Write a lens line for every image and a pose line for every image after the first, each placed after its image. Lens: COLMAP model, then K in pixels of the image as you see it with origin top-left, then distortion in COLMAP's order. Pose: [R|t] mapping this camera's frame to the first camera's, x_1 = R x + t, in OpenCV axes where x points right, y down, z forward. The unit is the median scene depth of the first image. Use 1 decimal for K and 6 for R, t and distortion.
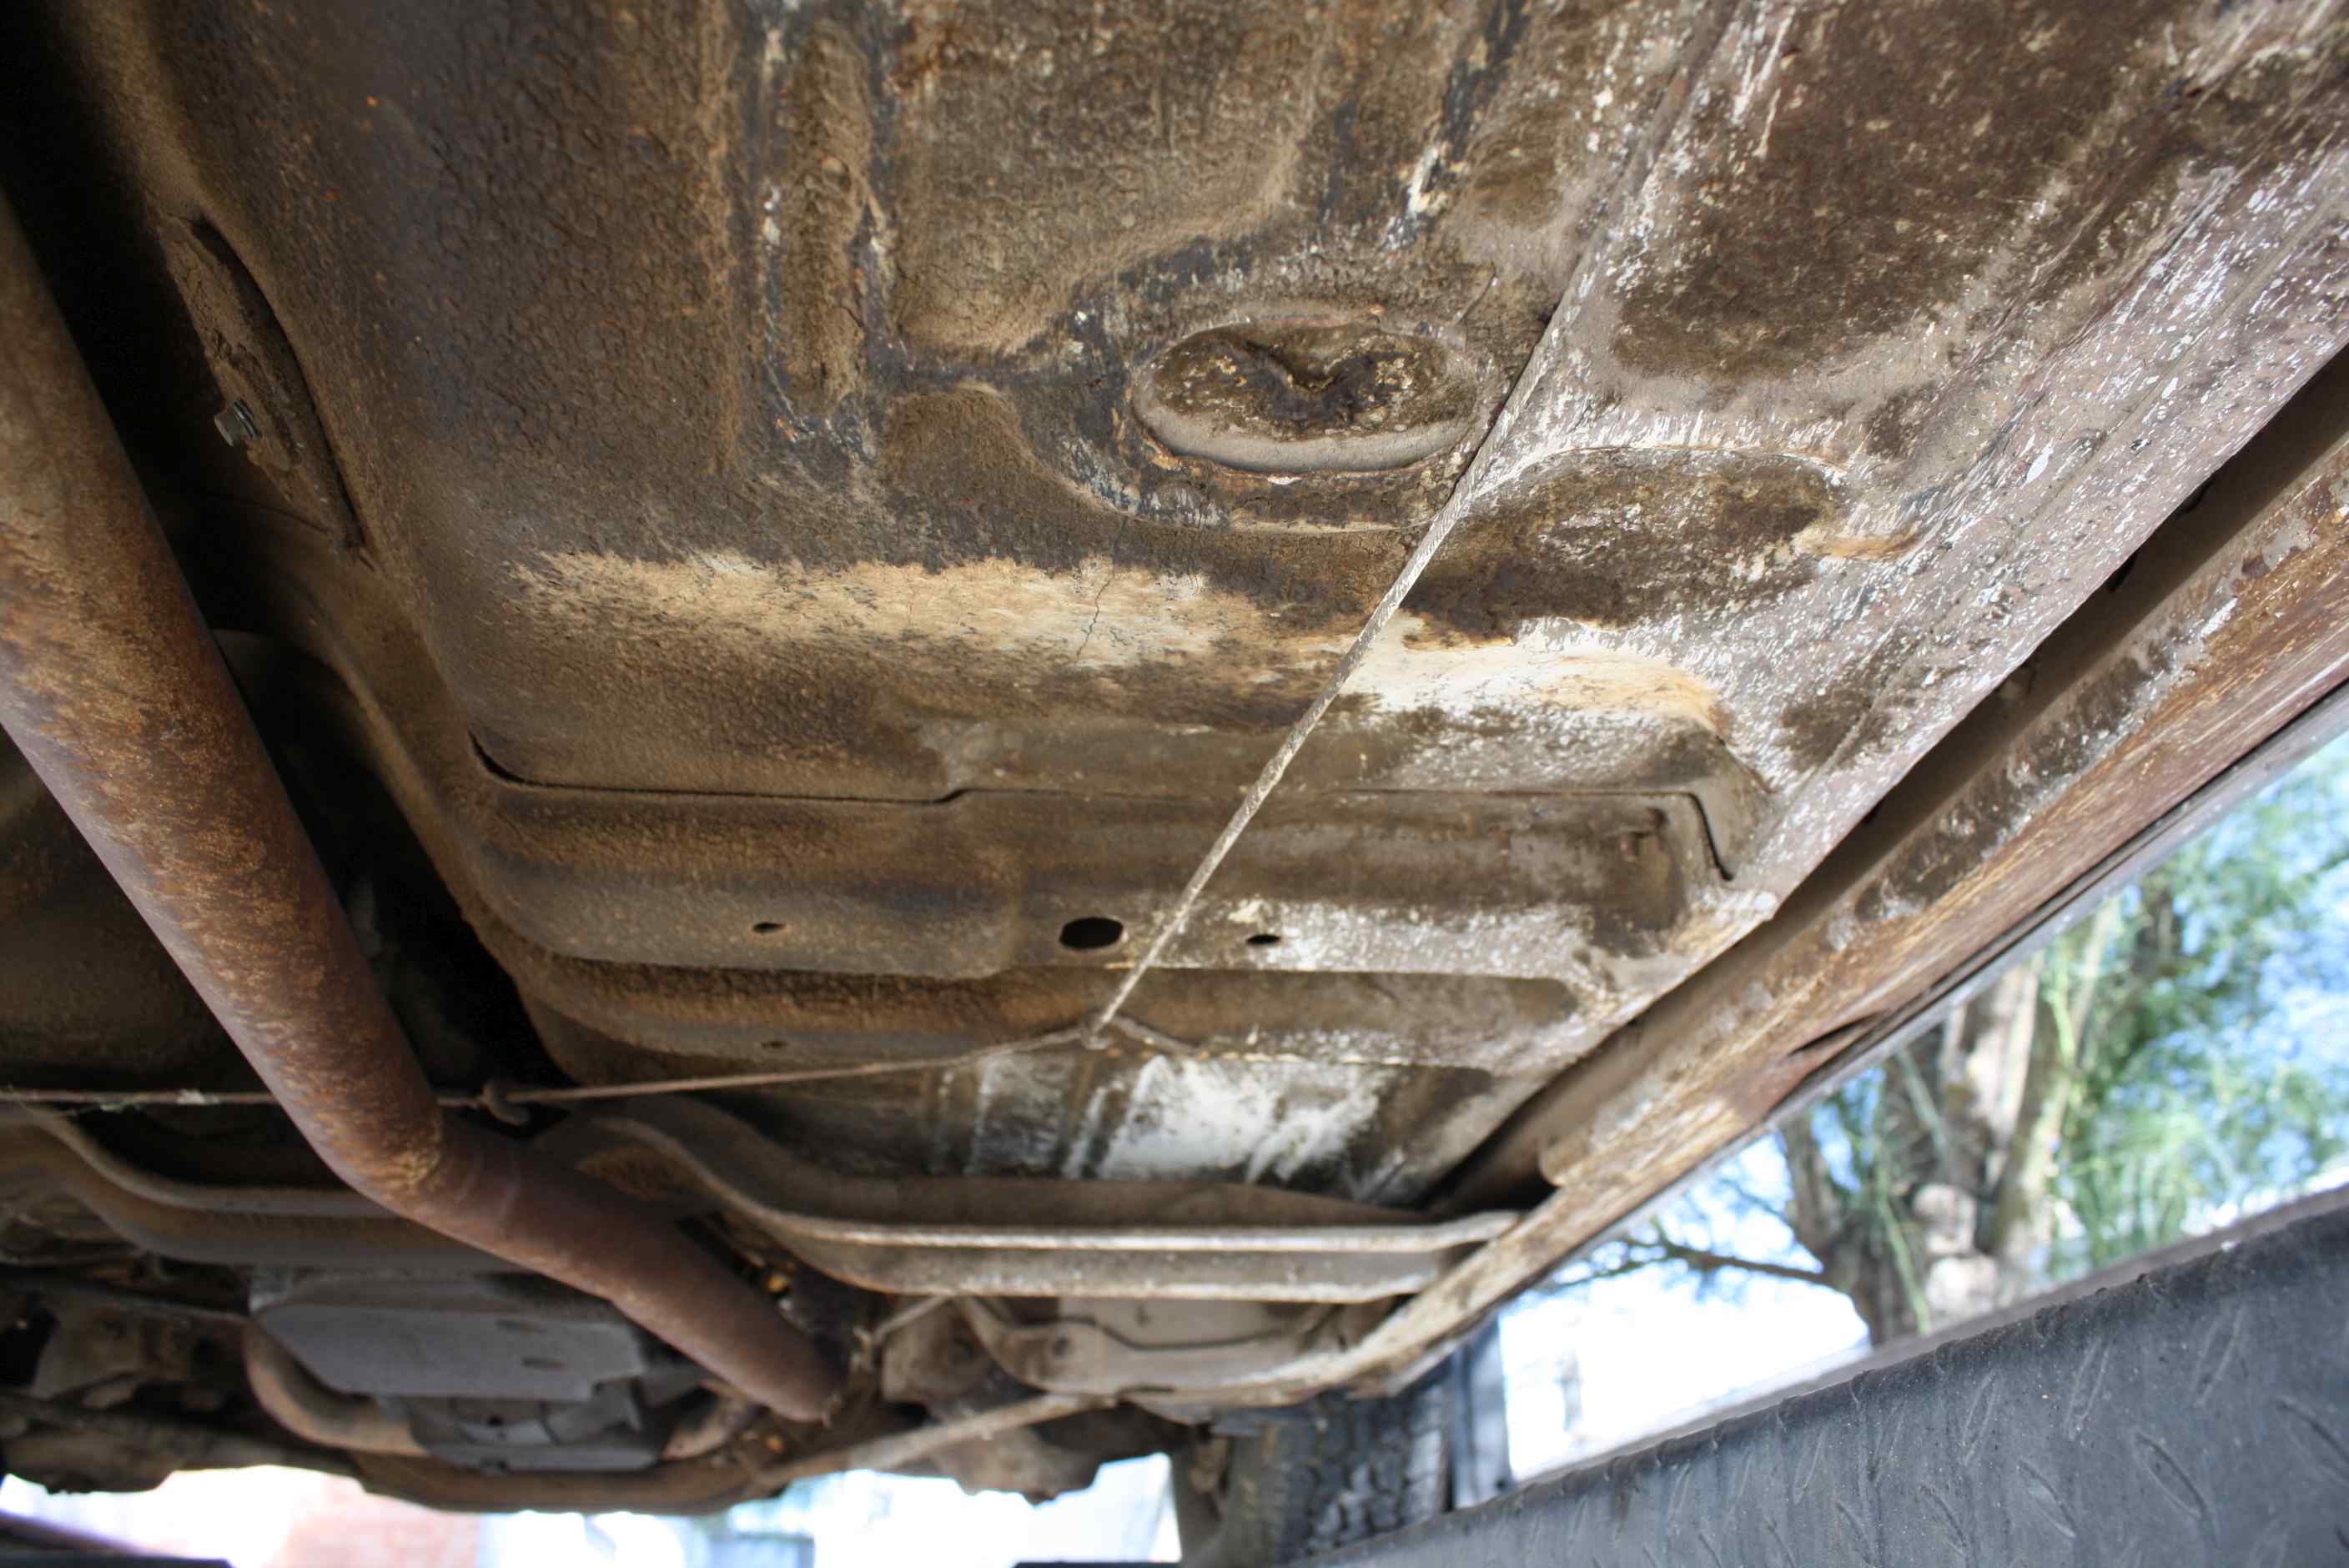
lens RADIAL K [[2027.1, 0, 1187.7], [0, 2027.1, 785.9], [0, 0, 1]] dist [-0.170119, 0.163276]
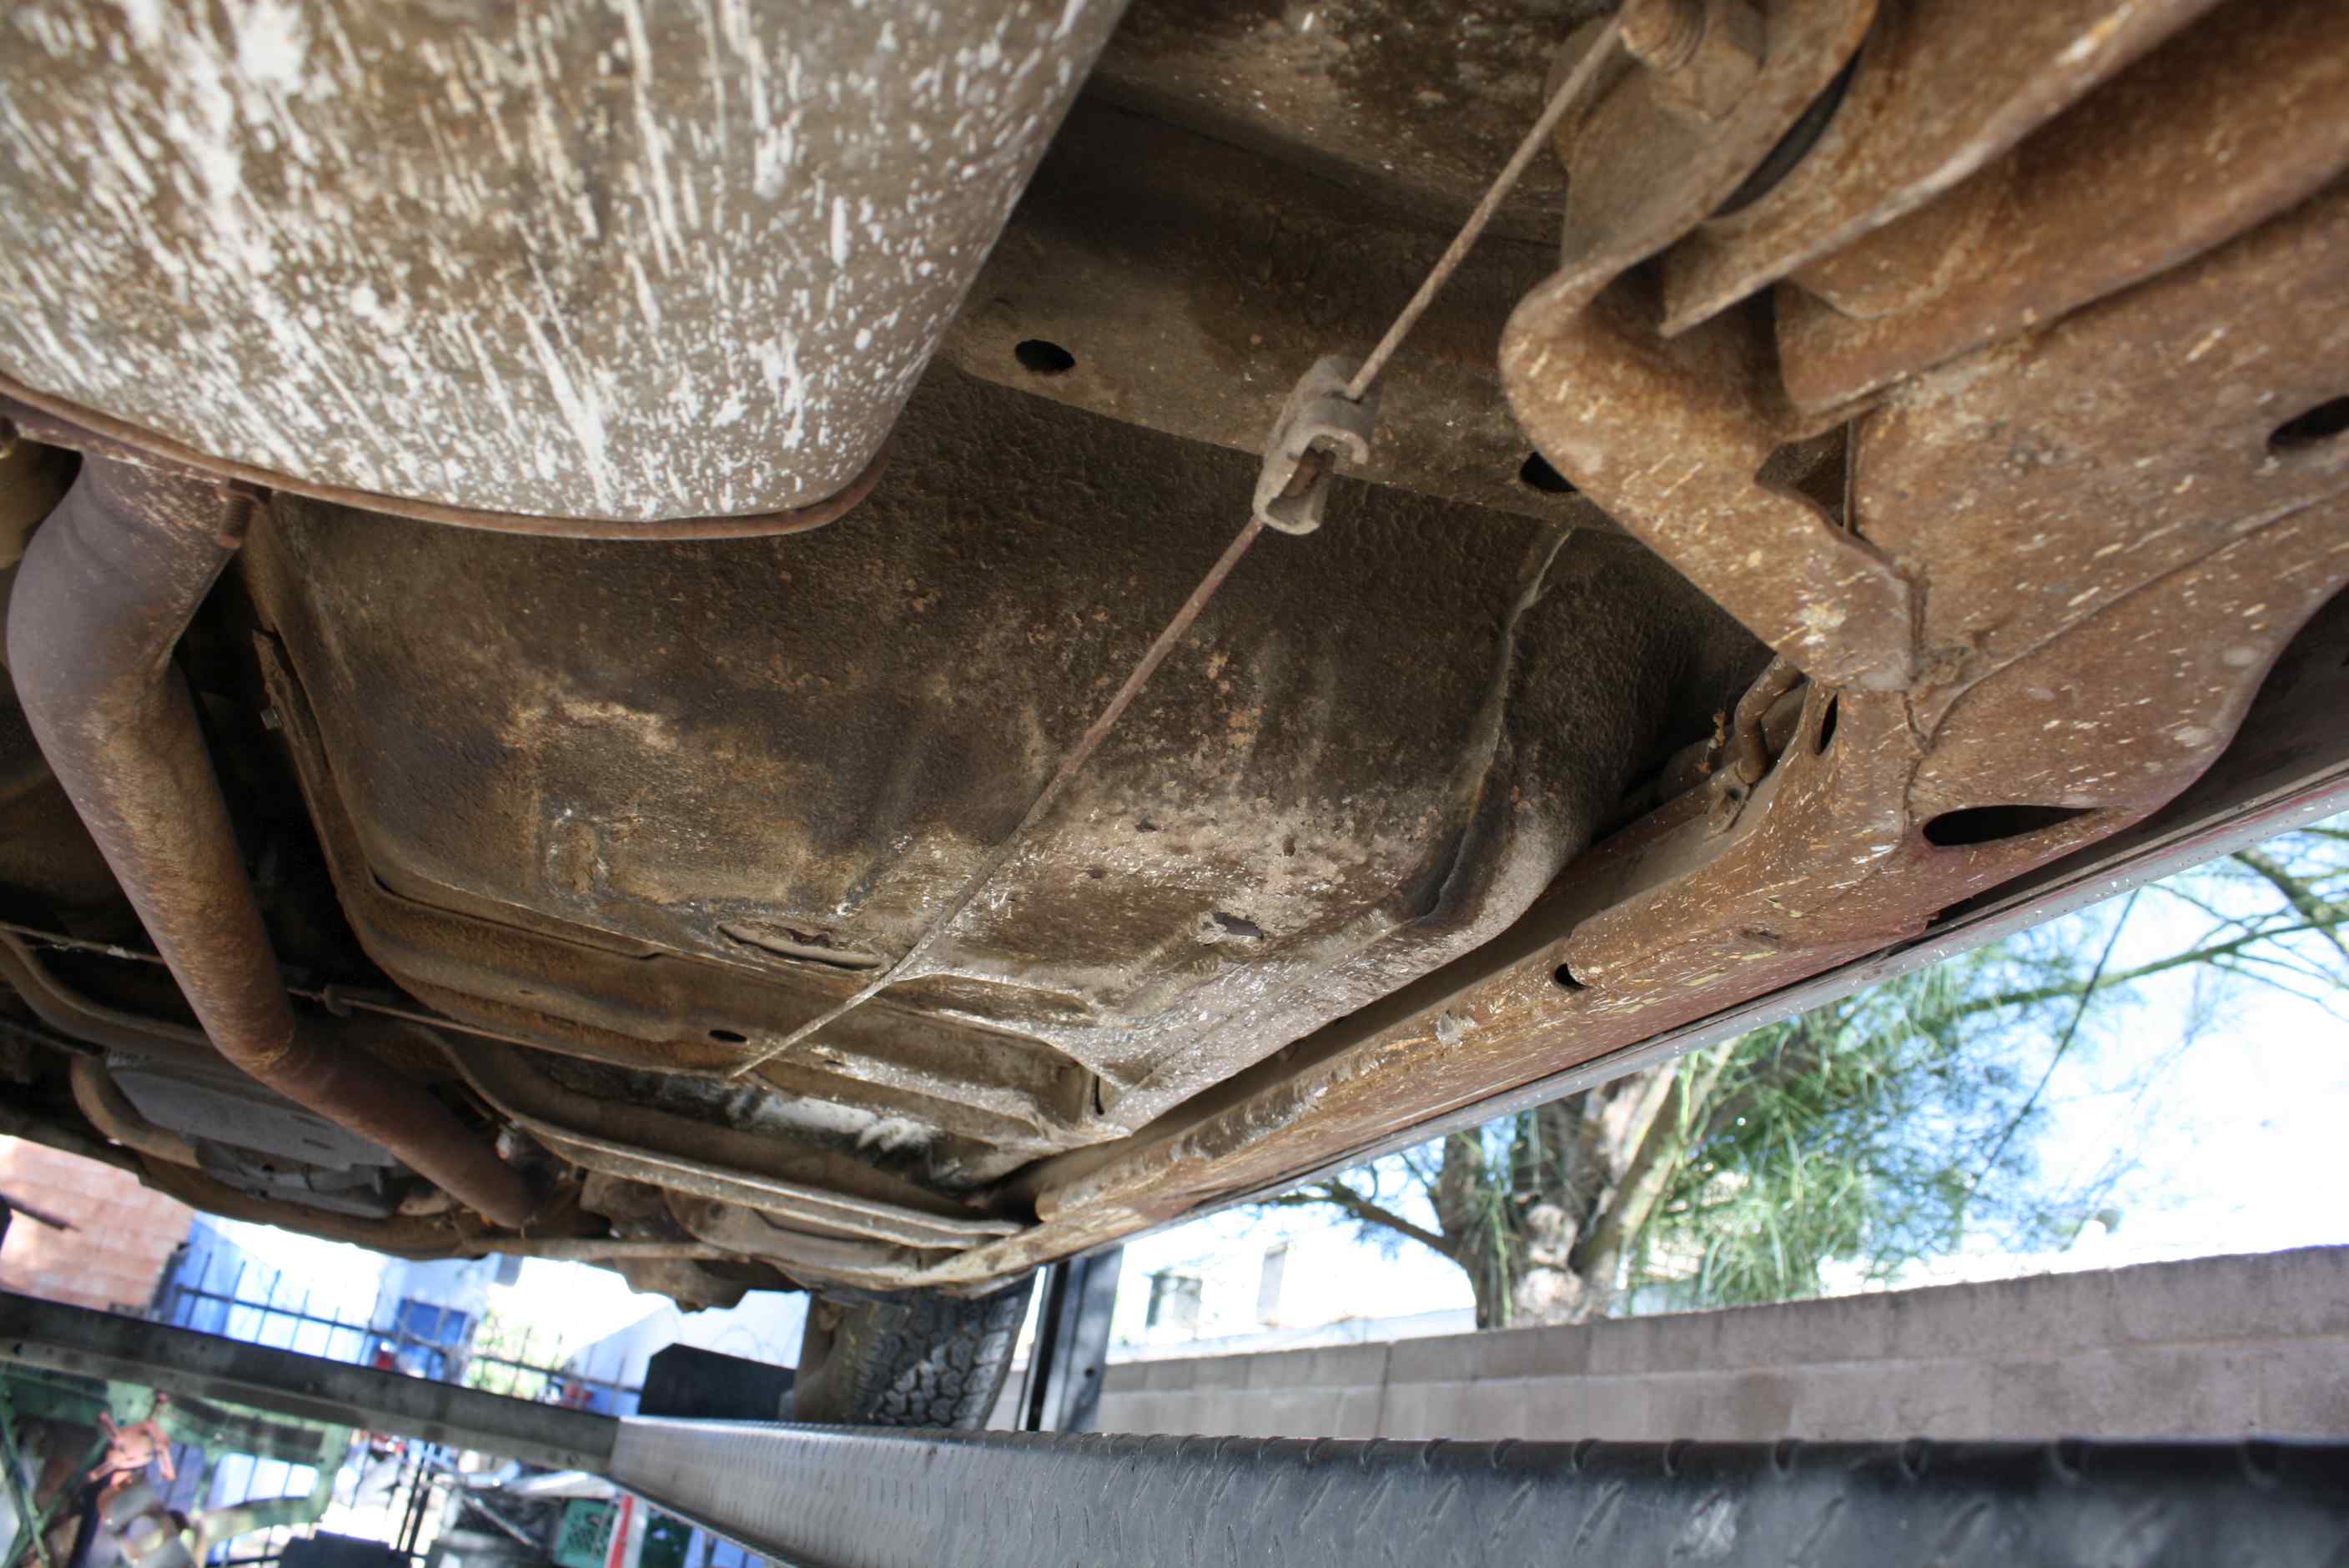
lens RADIAL K [[2027.1, 0, 1187.7], [0, 2027.1, 785.9], [0, 0, 1]] dist [-0.170119, 0.163276]
pose [[0.967785, 0.238299, 0.081275, 0.059592], [-0.244199, 0.967010, 0.072524, -0.149866], [-0.061311, -0.090034, 0.994050, -0.268640]]
